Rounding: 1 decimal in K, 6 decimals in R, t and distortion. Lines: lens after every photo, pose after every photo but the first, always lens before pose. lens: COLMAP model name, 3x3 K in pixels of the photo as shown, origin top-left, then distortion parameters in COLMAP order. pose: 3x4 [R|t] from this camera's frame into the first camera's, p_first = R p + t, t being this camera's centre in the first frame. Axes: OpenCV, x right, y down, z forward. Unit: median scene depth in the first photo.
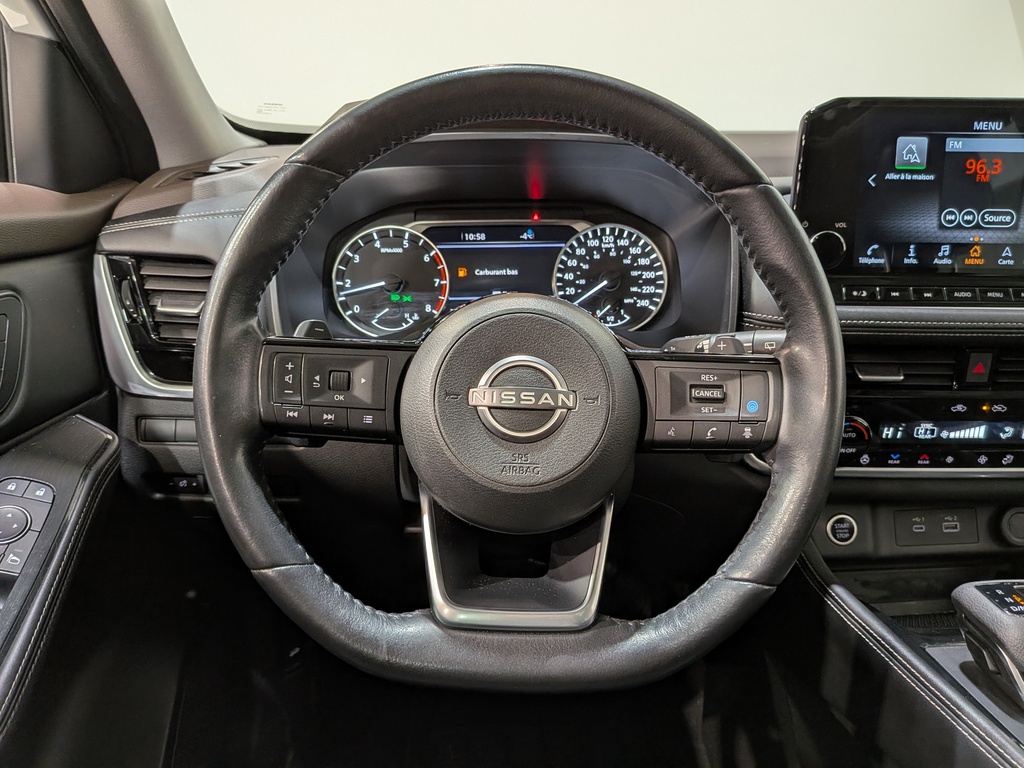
lens RADIAL K [[745.4, 0, 518.0], [0, 745.4, 389.0], [0, 0, 1]] dist [0.082604, -0.150929]
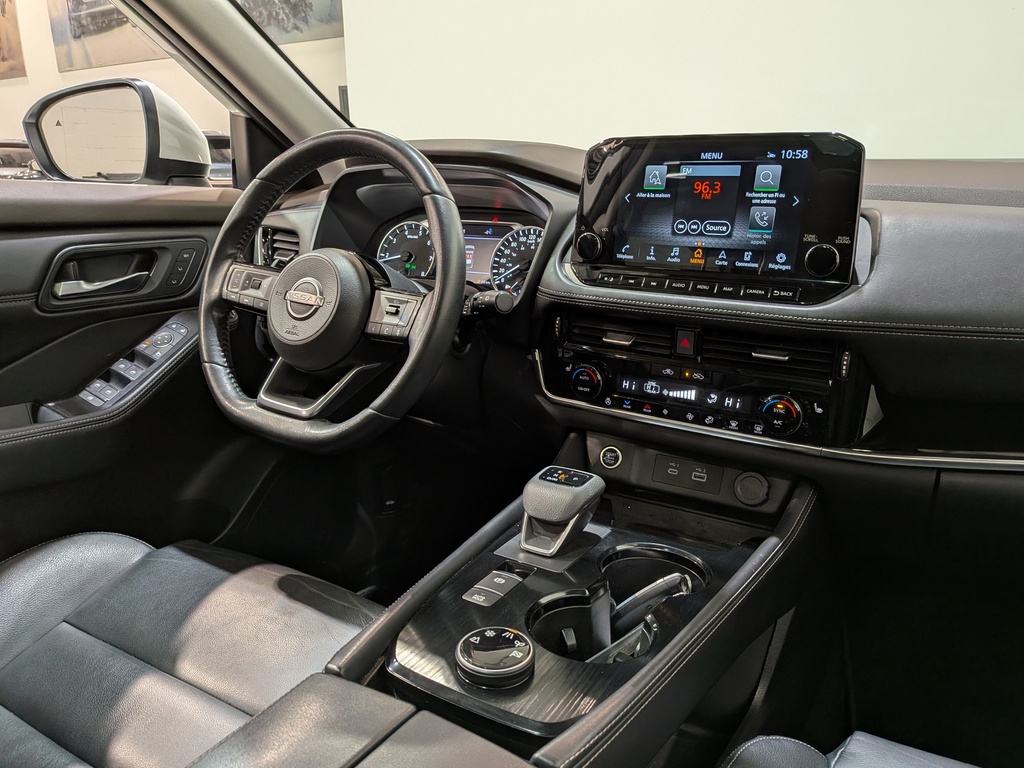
lens RADIAL K [[736.9, 0, 518.5], [0, 736.9, 400.7], [0, 0, 1]] dist [0.120591, -0.266428]
pose [[0.832062, 0.164910, -0.529601, 0.929104], [-0.173880, 0.984204, 0.033282, 0.068102], [0.526724, 0.064395, 0.847593, -0.204669]]
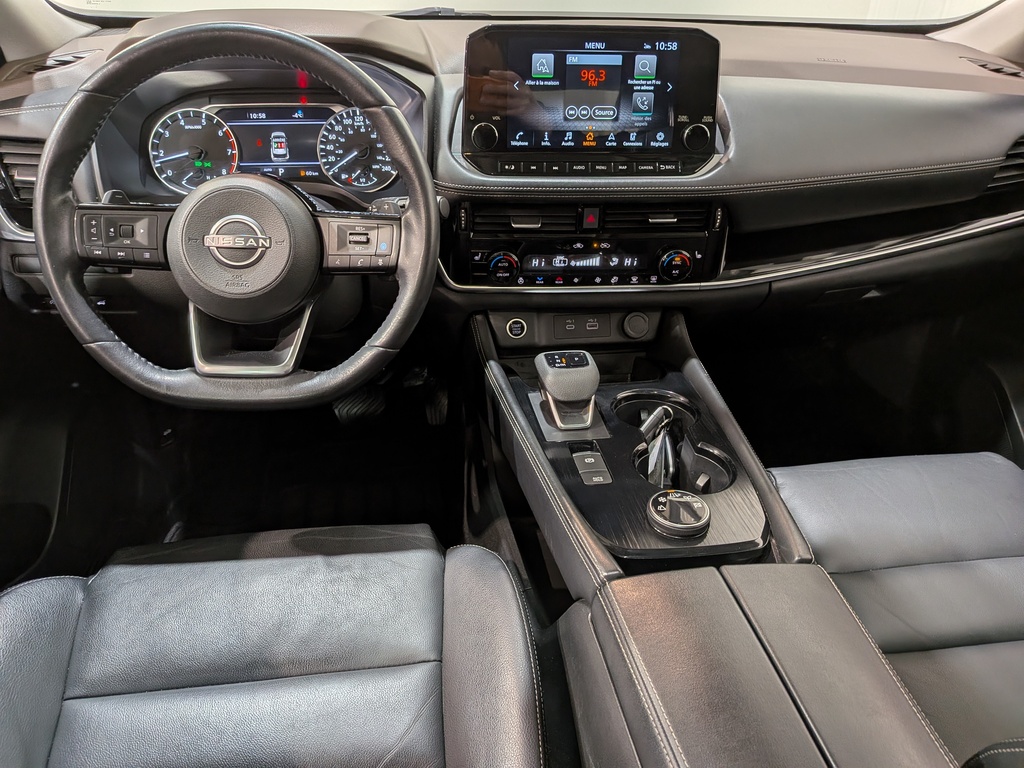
lens RADIAL K [[740.6, 0, 507.5], [0, 740.6, 384.8], [0, 0, 1]] dist [0.084946, -0.175522]
pose [[0.997081, -0.020682, 0.073500, 0.286183], [0.004766, 0.977596, 0.210435, -0.014112], [-0.076205, -0.209471, 0.974841, -0.444163]]
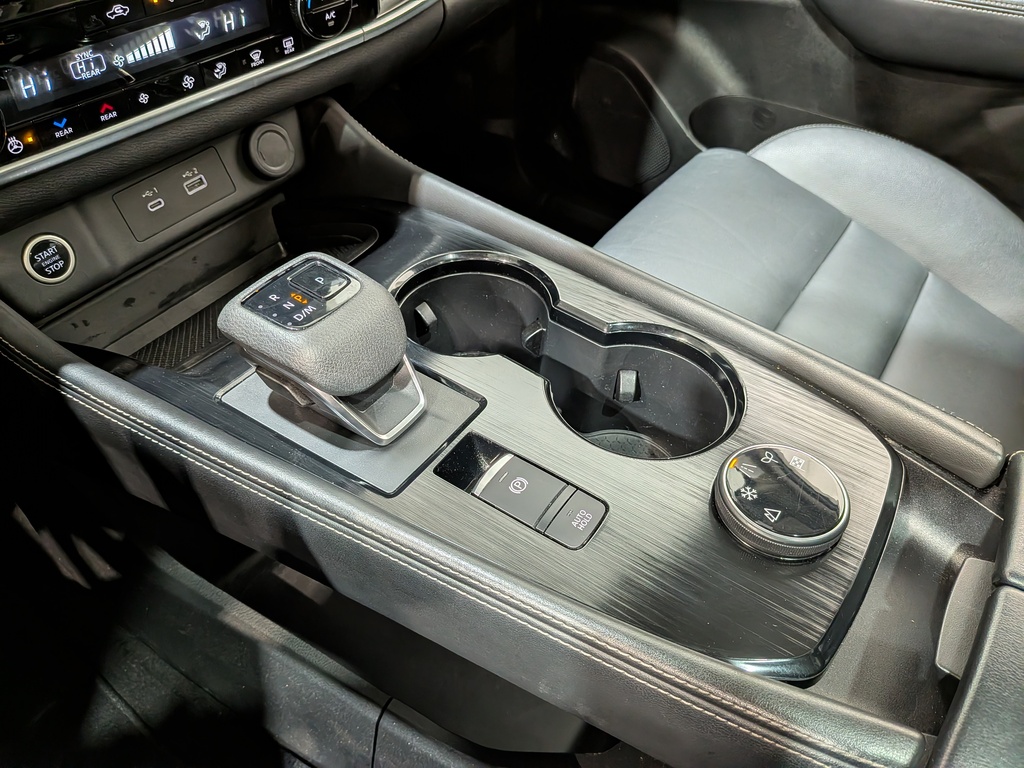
lens RADIAL K [[762.0, 0, 512.0], [0, 762.0, 384.0], [0, 0, 1]] dist [-0.023046, -0.003245]
pose [[0.616419, -0.539514, 0.573544, 0.236267], [0.194704, 0.810201, 0.552869, -0.003724], [-0.762967, -0.229128, 0.604469, 0.278520]]
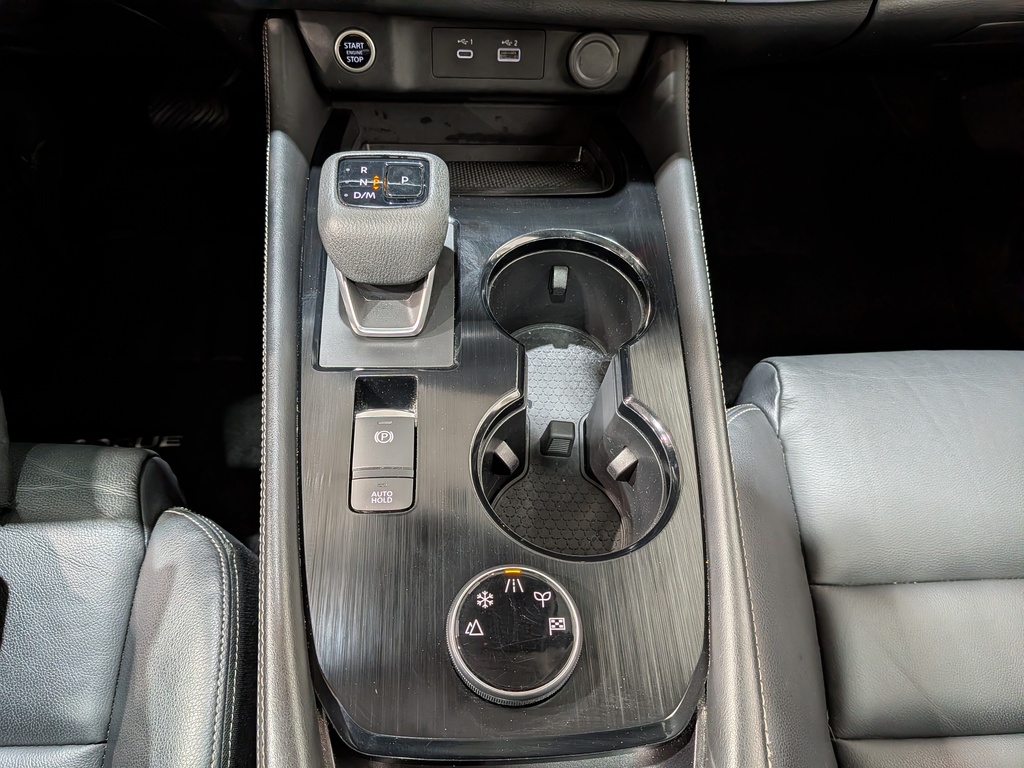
lens RADIAL K [[756.9, 0, 511.6], [0, 756.9, 404.7], [0, 0, 1]] dist [0.084733, -0.166889]
pose [[0.998170, 0.037006, 0.047822, 0.537349], [-0.058977, 0.770366, 0.634868, -0.036650], [-0.013346, -0.636527, 0.771139, 0.163820]]
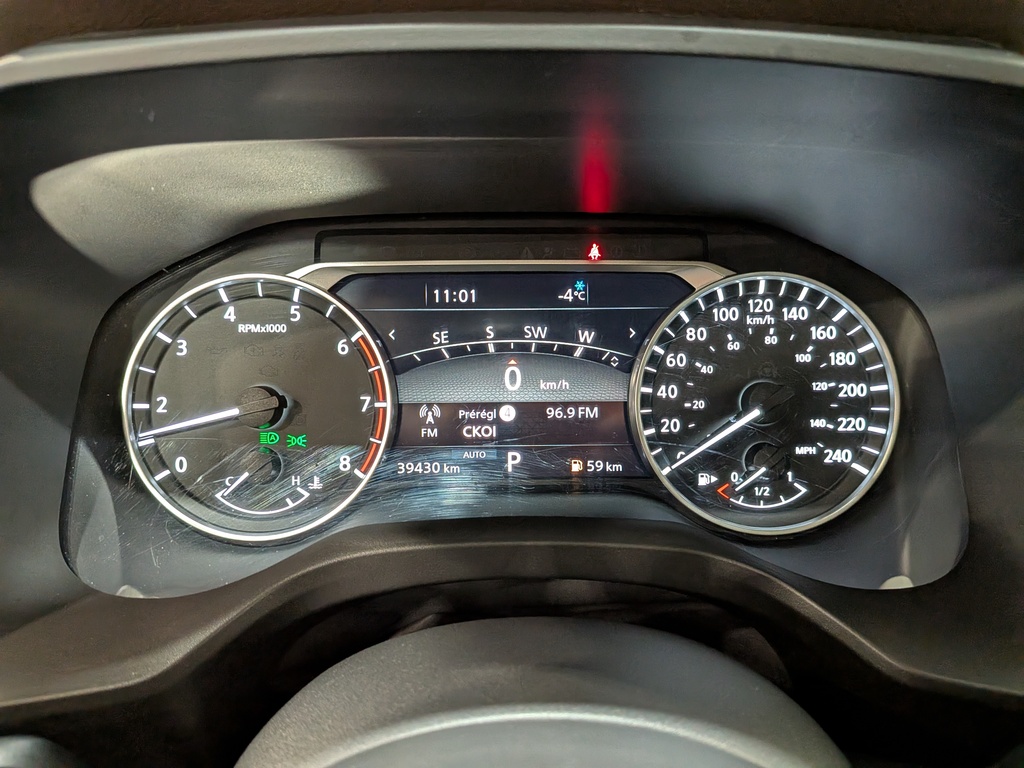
lens RADIAL K [[756.9, 0, 511.6], [0, 756.9, 404.7], [0, 0, 1]] dist [0.084733, -0.166889]
pose [[0.999296, 0.018723, -0.032498, -0.008660], [-0.016021, 0.996546, 0.081484, -0.181743], [0.033911, -0.080906, 0.996145, 0.566290]]
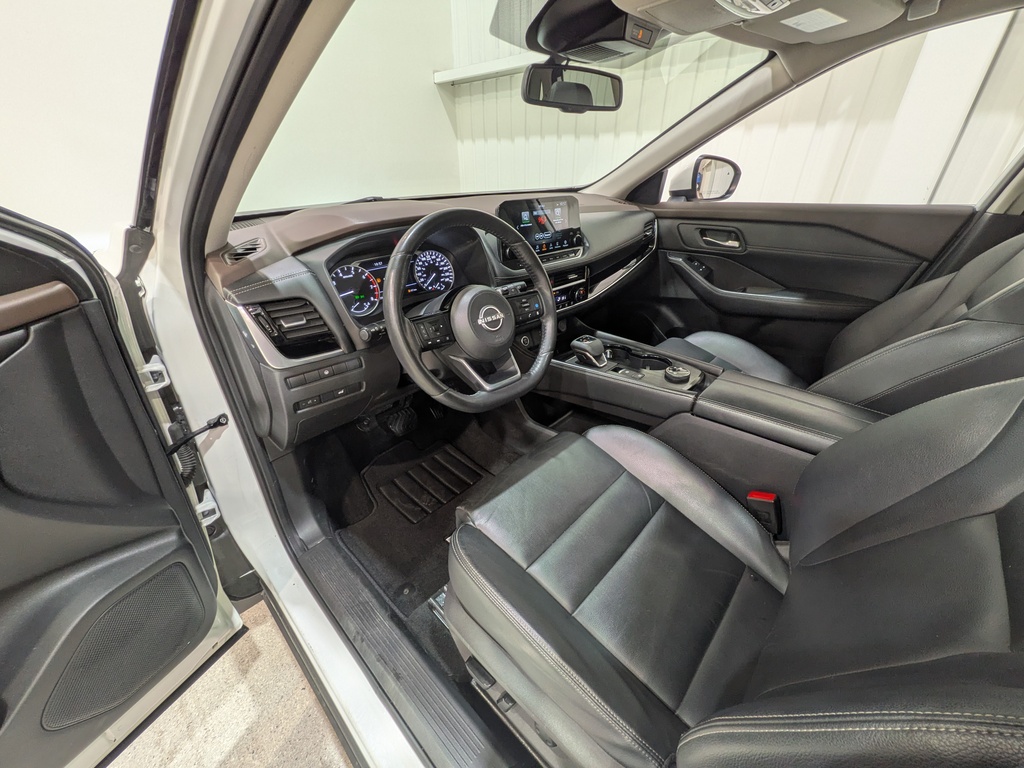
lens RADIAL K [[401.7, 0, 513.7], [0, 401.7, 378.7], [0, 0, 1]] dist [-0.000546, -0.000159]
pose [[0.733076, -0.329213, 0.595162, -0.625203], [0.217501, 0.942572, 0.253480, -0.095703], [-0.644432, -0.056372, 0.762581, -0.245791]]
